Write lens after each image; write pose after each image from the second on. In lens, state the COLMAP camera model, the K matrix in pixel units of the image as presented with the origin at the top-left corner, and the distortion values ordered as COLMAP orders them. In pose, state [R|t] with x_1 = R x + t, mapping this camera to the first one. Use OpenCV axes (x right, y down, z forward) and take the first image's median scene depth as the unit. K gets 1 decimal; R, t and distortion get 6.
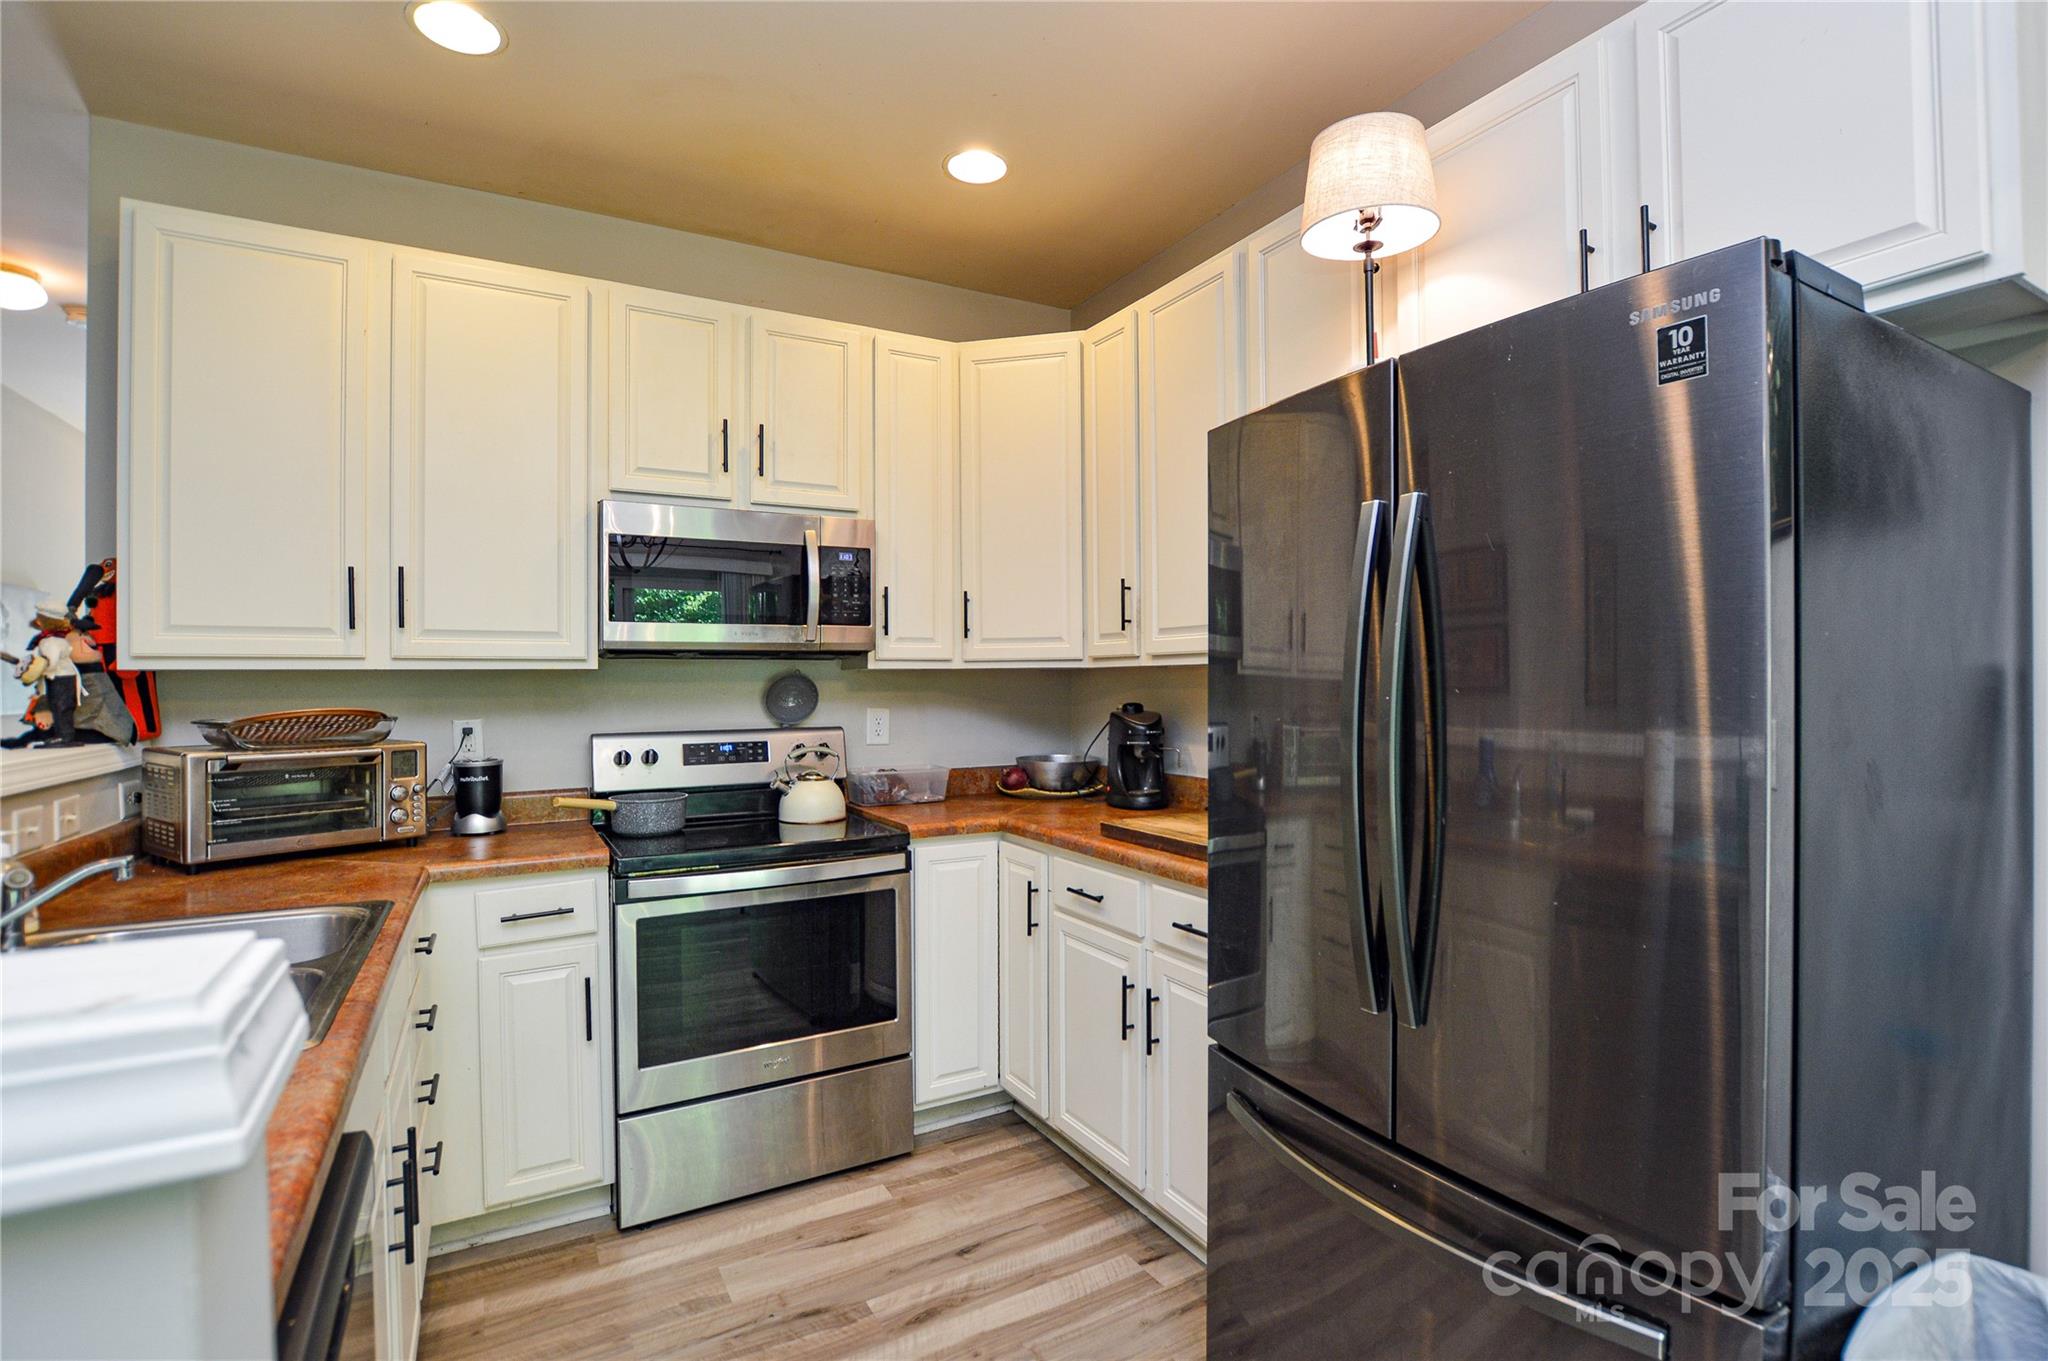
lens RADIAL K [[977.8, 0, 1068.8], [0, 977.8, 678.4], [0, 0, 1]] dist [-0.023005, 0.000281]
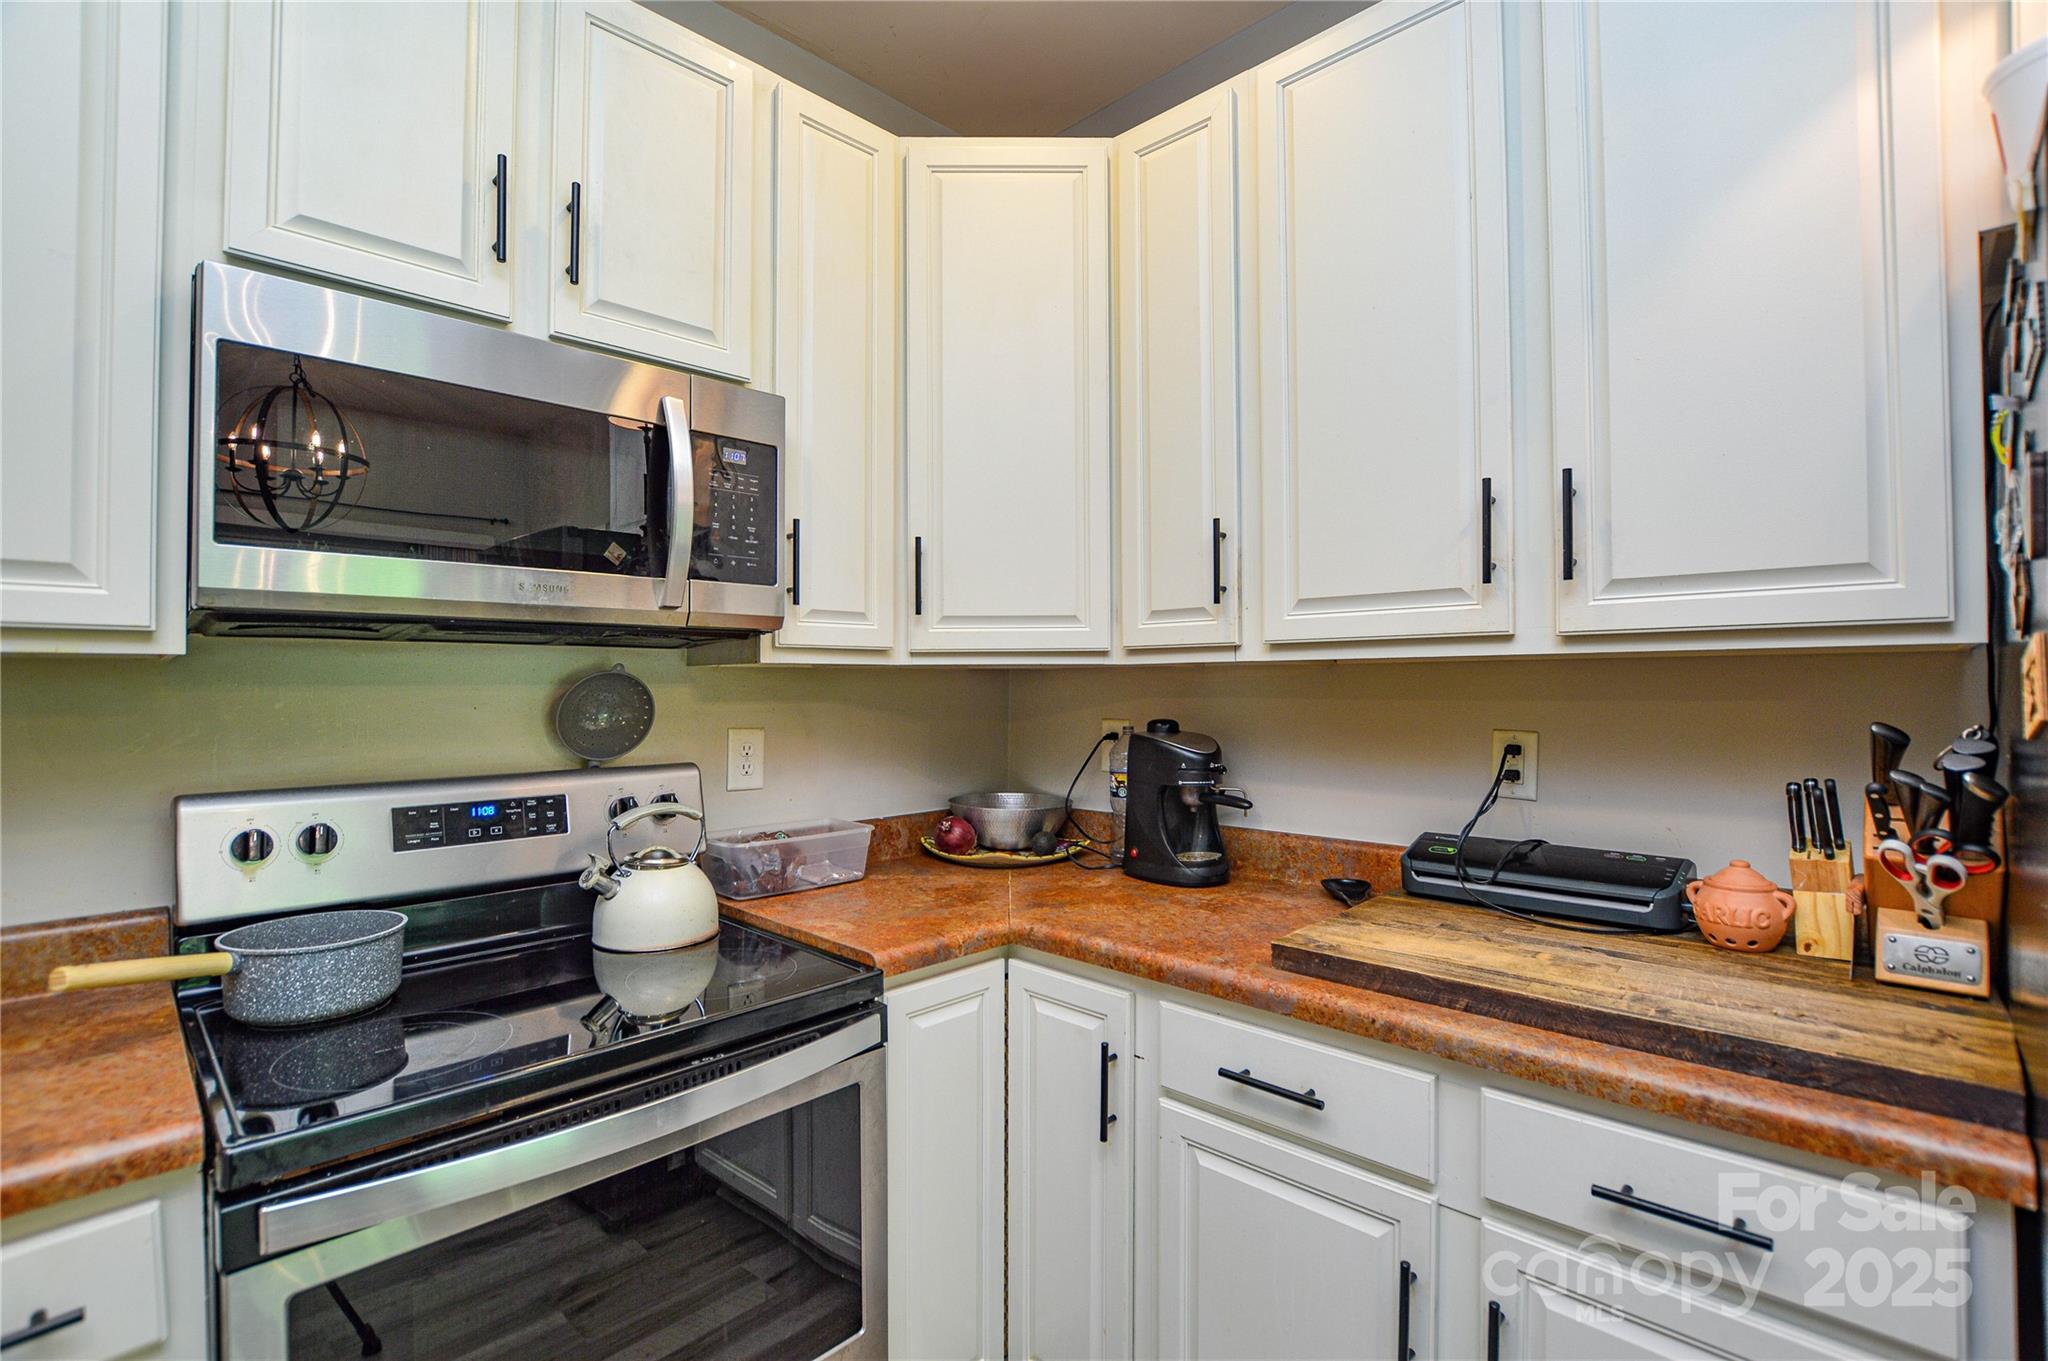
lens RADIAL K [[923.4, 0, 1025.6], [0, 923.4, 676.3], [0, 0, 1]] dist [-0.024948, 0.000552]
pose [[0.965242, 0.006498, 0.261277, -0.220382], [-0.004723, 0.999961, -0.007422, 0.001378], [-0.261315, 0.005930, 0.965235, 0.497075]]
